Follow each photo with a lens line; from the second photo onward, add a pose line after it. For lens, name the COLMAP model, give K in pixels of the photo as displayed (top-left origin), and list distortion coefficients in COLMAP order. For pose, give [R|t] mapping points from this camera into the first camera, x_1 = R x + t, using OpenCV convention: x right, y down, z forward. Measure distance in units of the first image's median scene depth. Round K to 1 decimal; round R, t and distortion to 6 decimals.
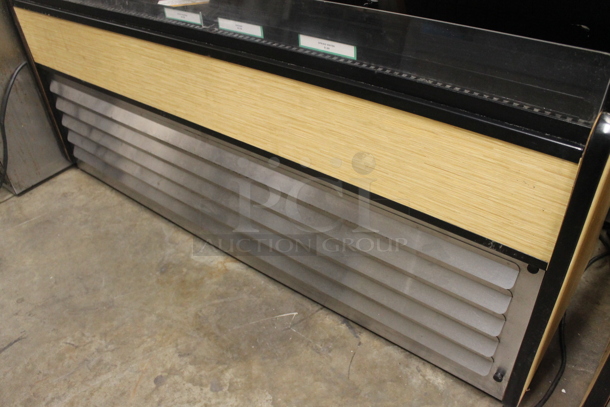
lens RADIAL K [[518.0, 0, 305.0], [0, 518.0, 203.5], [0, 0, 1]] dist [-0.169335, 0.146690]
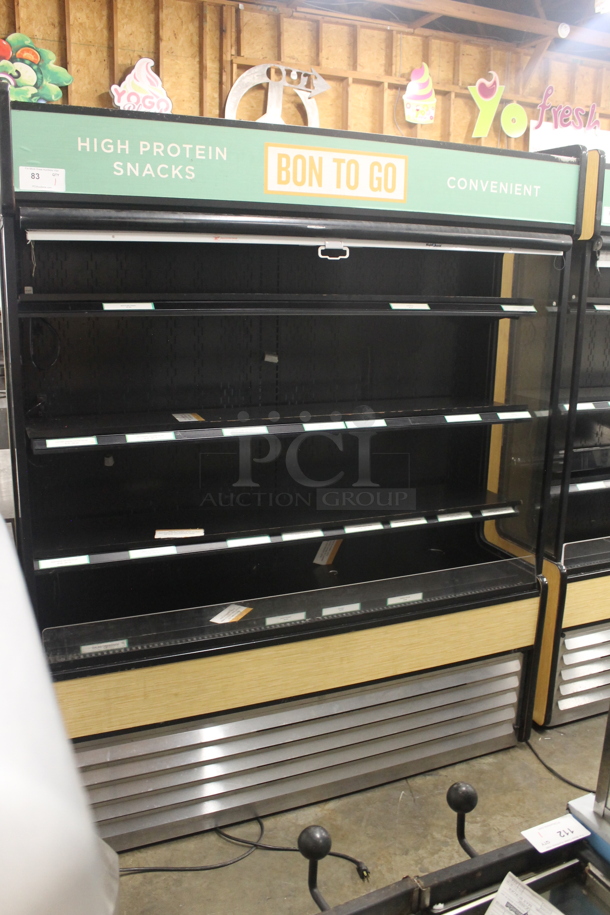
lens RADIAL K [[777.0, 0, 305.0], [0, 777.0, 457.5], [0, 0, 1]] dist [-0.169335, 0.146690]
pose [[0.472339, -0.134461, 0.871100, -1.808430], [0.499134, 0.855366, -0.138614, -0.403740], [-0.726472, 0.500269, 0.471137, -0.187850]]
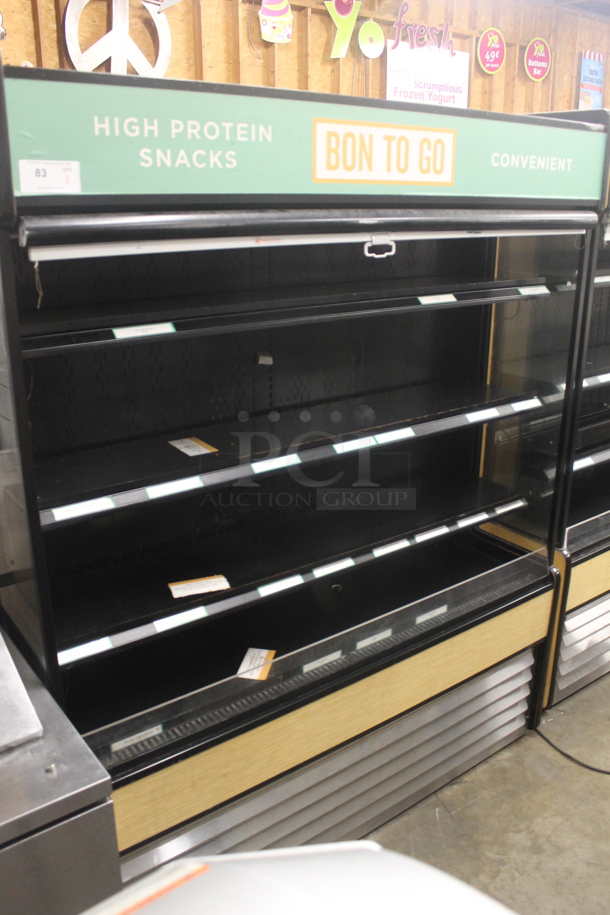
lens RADIAL K [[783.2, 0, 305.0], [0, 783.2, 457.5], [0, 0, 1]] dist [-0.169848, 0.148661]
pose [[0.252208, -0.255651, 0.933292, -1.706377], [0.575248, 0.815161, 0.067839, -0.851221], [-0.778126, 0.519765, 0.352653, 0.139330]]
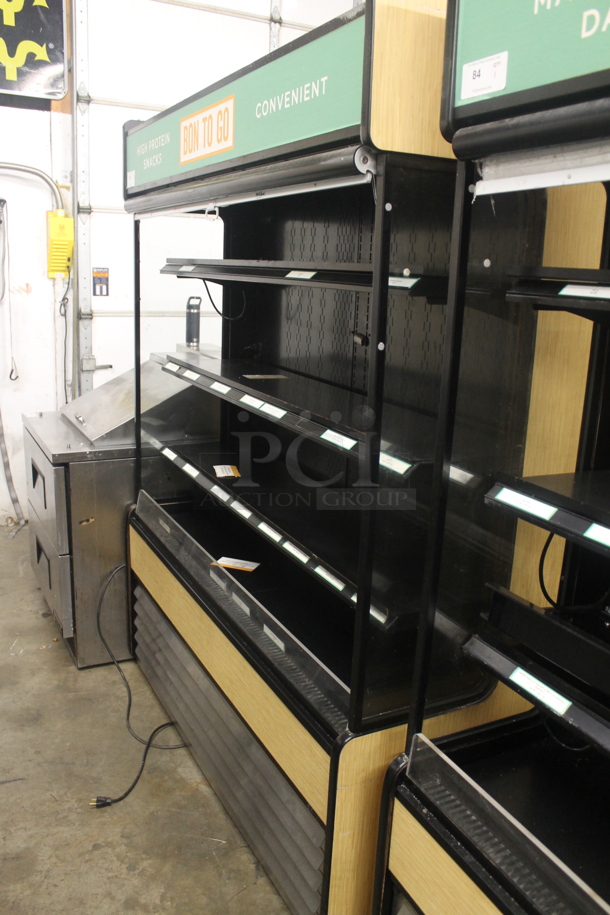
lens RADIAL K [[777.0, 0, 305.0], [0, 777.0, 457.5], [0, 0, 1]] dist [-0.169335, 0.146690]
pose [[0.907334, 0.193531, -0.373216, 0.630850], [-0.325965, 0.884486, -0.333814, -0.048670], [0.265501, 0.424536, 0.865609, -0.804782]]
